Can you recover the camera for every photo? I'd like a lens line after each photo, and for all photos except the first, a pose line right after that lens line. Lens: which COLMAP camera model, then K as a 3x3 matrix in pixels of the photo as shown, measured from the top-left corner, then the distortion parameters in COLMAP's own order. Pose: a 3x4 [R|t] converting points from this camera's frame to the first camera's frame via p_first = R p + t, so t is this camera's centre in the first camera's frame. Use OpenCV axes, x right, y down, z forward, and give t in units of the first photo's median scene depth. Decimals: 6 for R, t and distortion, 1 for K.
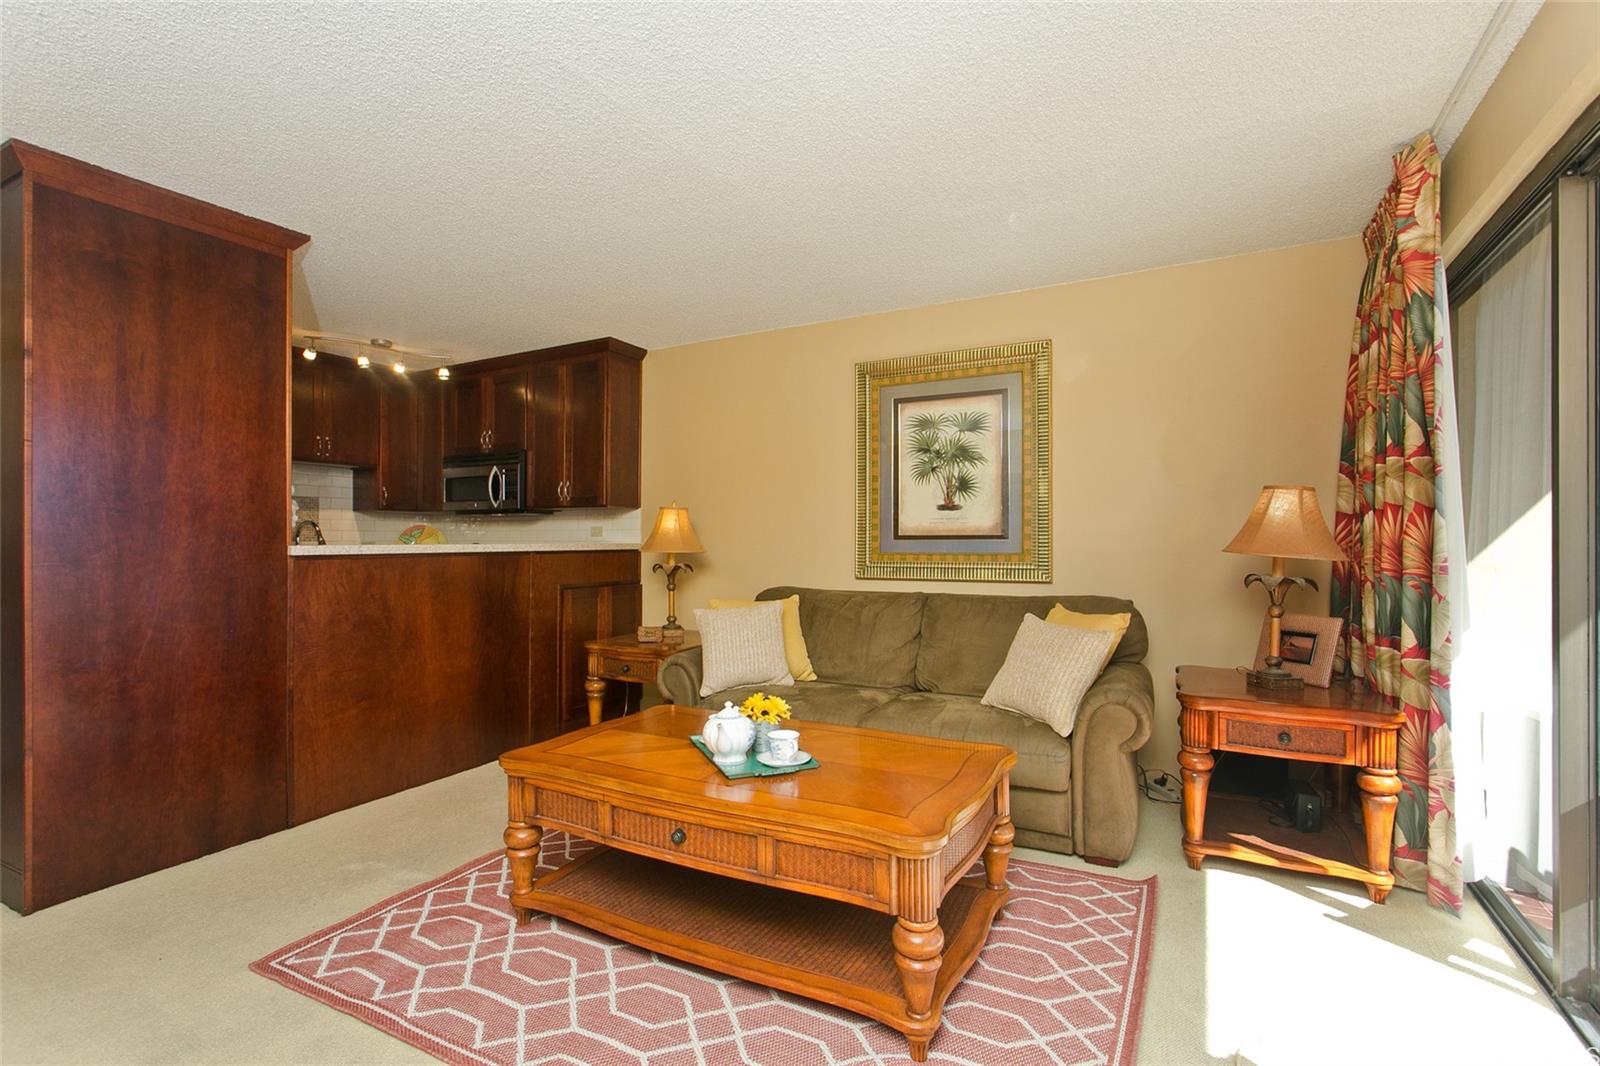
lens RADIAL K [[761.3, 0, 800.0], [0, 761.3, 533.0], [0, 0, 1]] dist [-0.001386, 0.000802]
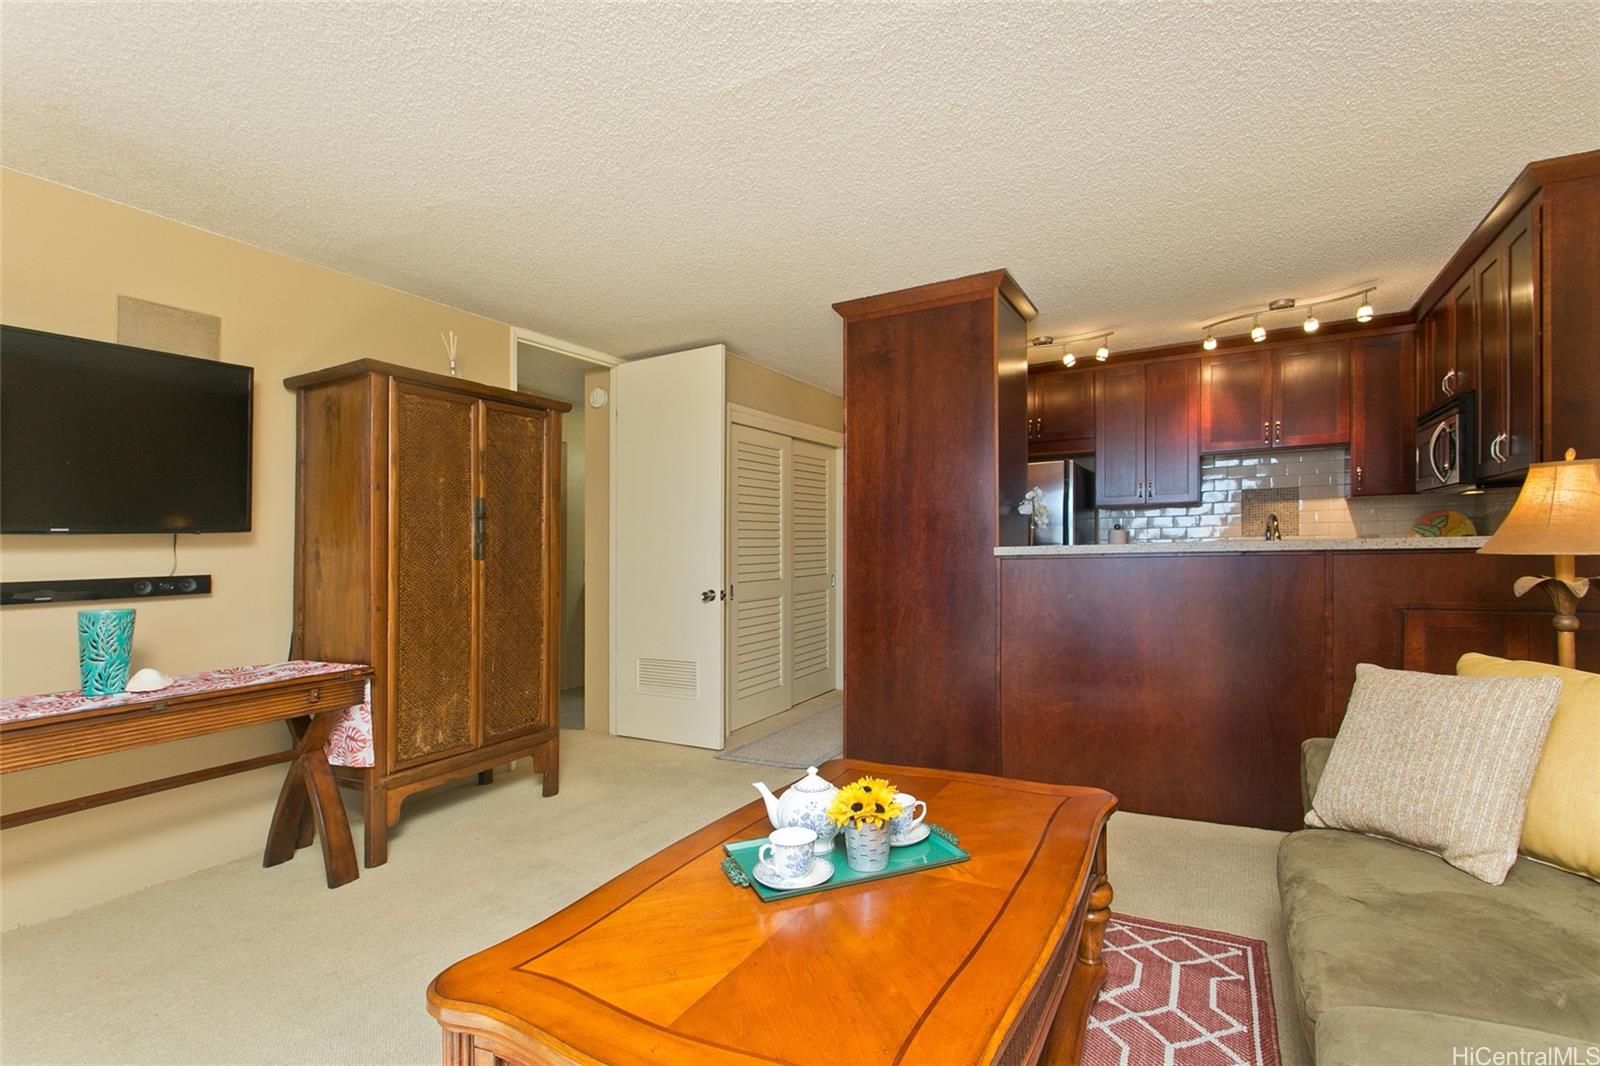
lens RADIAL K [[758.7, 0, 806.5], [0, 758.7, 520.4], [0, 0, 1]] dist [0.002807, 0.001879]
pose [[-0.007566, -0.032751, -0.999435, 0.465391], [0.033681, 0.998888, -0.032988, 0.005257], [0.999404, -0.033912, -0.006454, 0.724458]]
